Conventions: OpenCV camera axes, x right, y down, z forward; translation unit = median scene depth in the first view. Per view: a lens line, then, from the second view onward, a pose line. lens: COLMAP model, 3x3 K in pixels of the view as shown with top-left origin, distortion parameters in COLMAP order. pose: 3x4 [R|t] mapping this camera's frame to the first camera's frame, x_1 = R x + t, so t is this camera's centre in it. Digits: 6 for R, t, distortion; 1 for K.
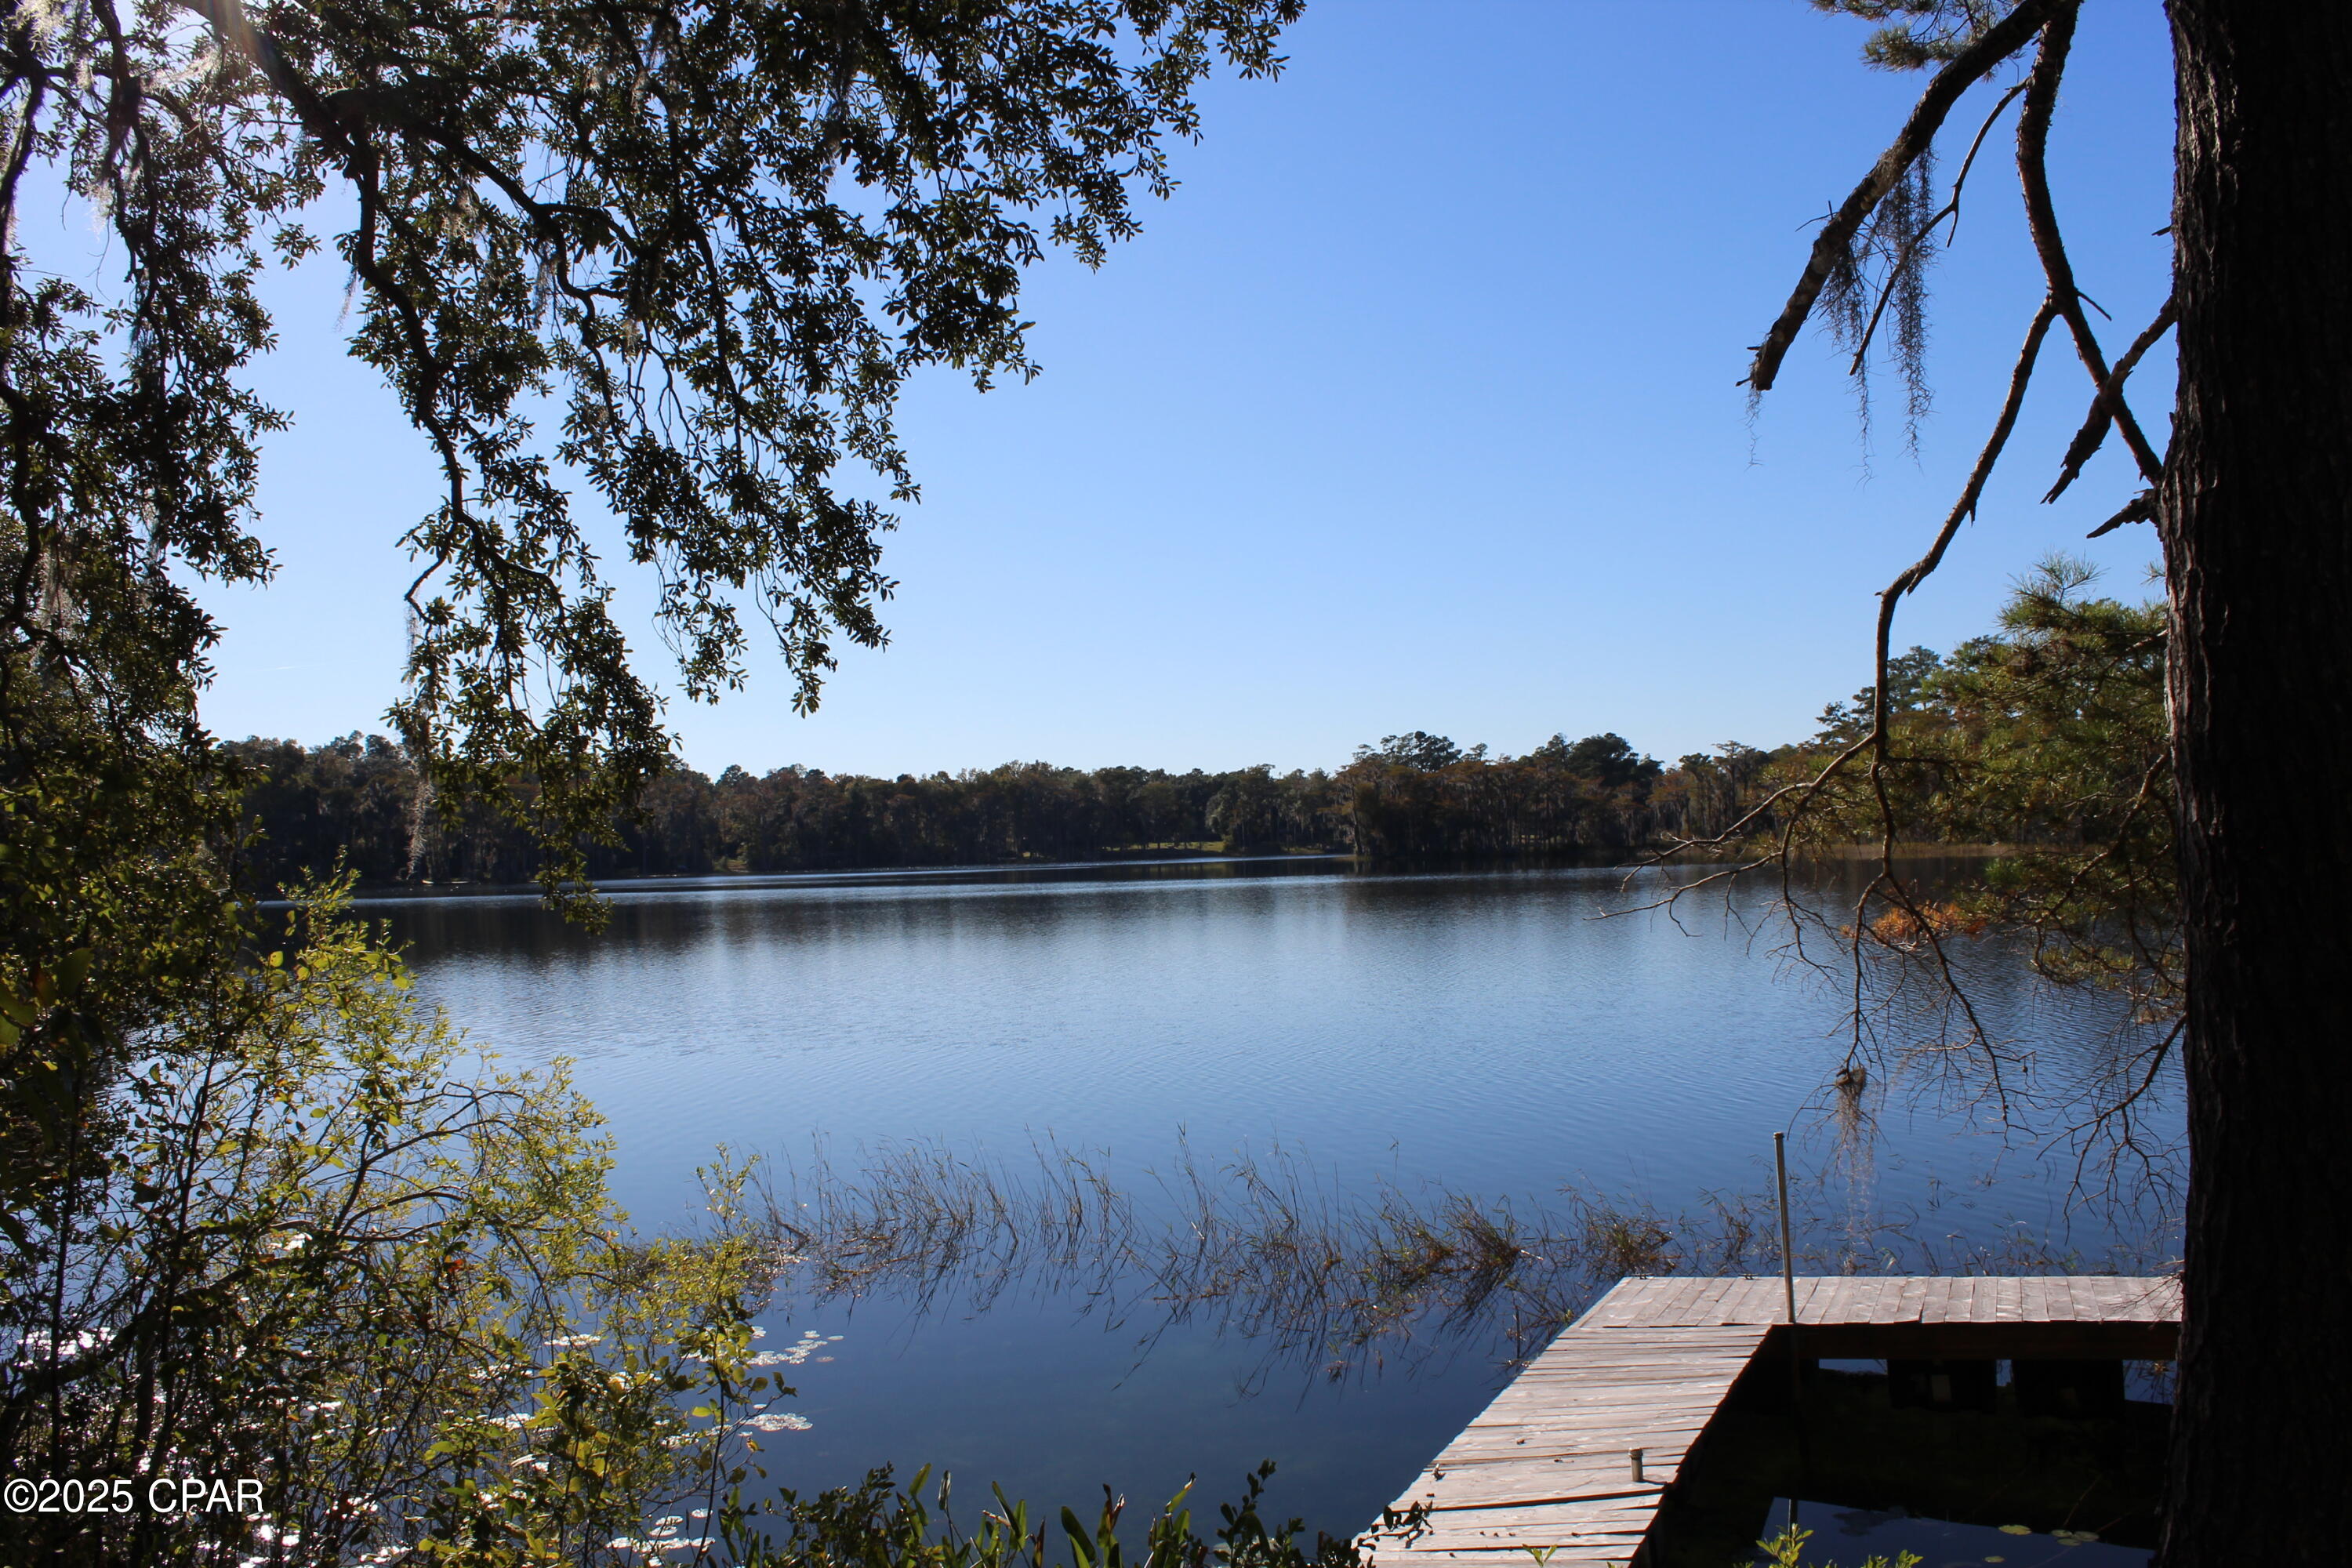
lens RADIAL K [[1965.3, 0, 1173.5], [0, 1965.3, 807.9], [0, 0, 1]] dist [-0.162718, 0.148026]
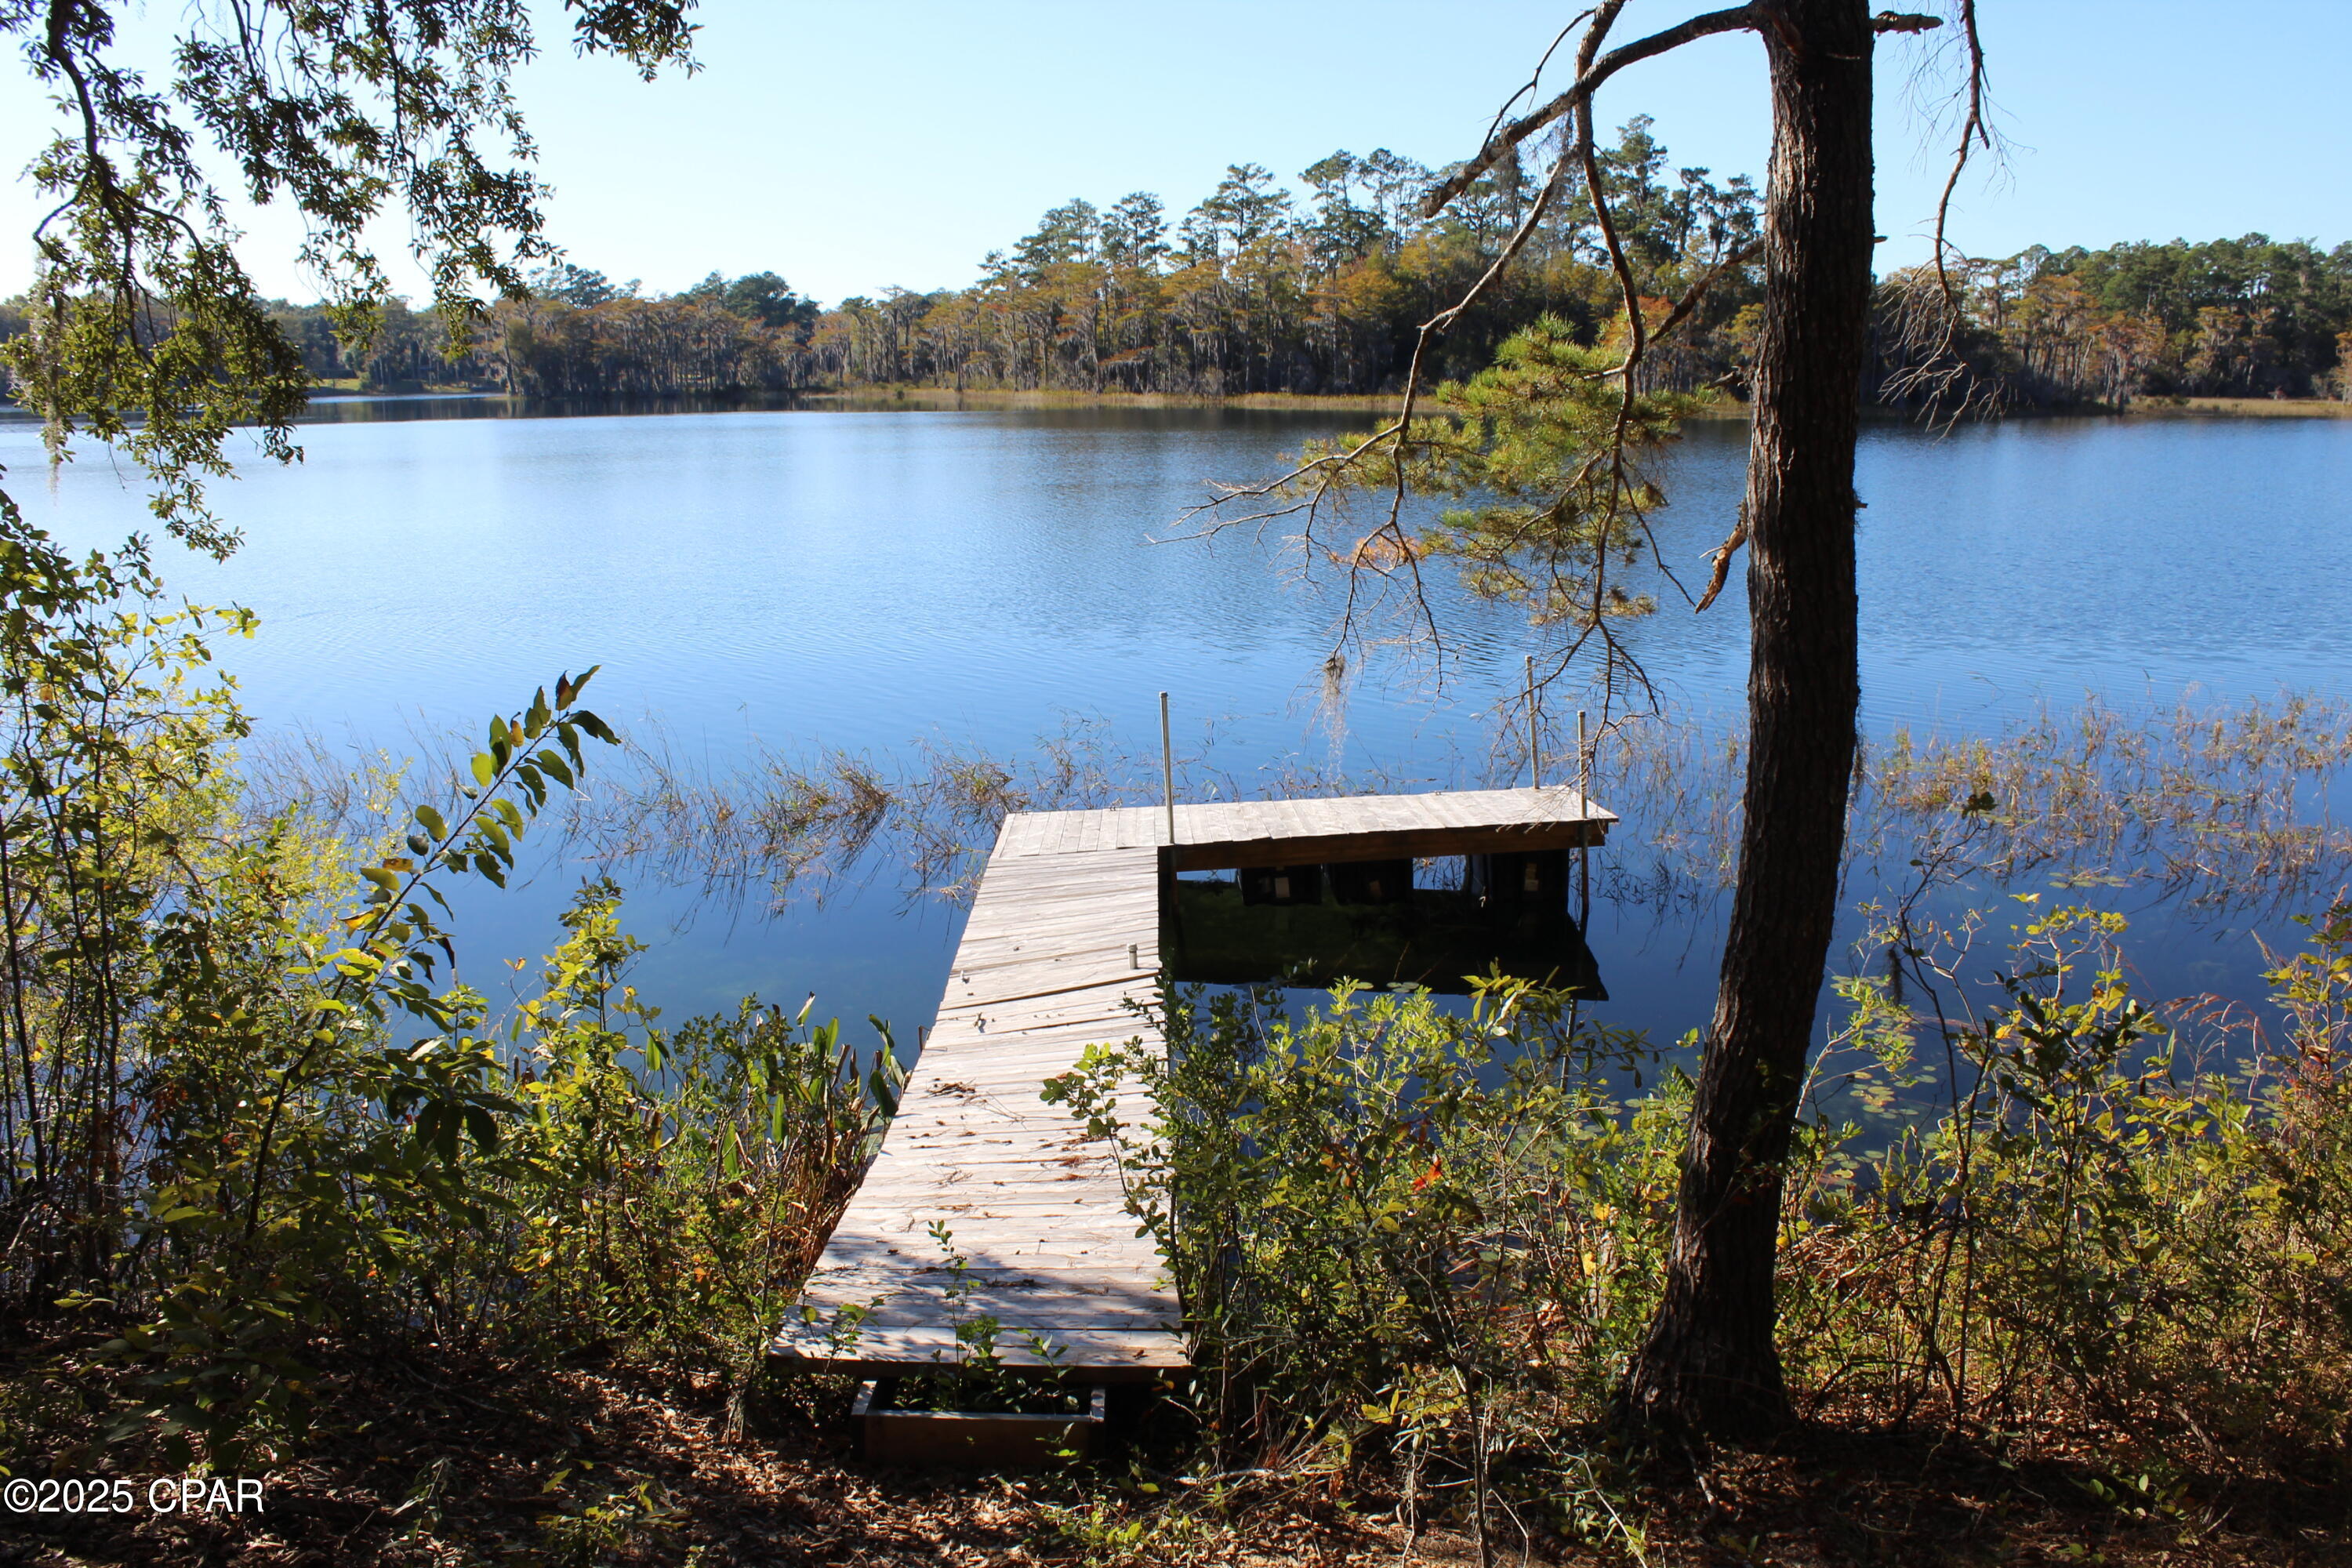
lens RADIAL K [[1965.3, 0, 1157.7], [0, 1965.3, 805.8], [0, 0, 1]] dist [-0.162718, 0.148026]
pose [[0.913468, -0.062550, 0.402074, -0.138724], [-0.032227, 0.973890, 0.224723, -0.029668], [-0.405632, -0.218235, 0.887601, -0.087088]]
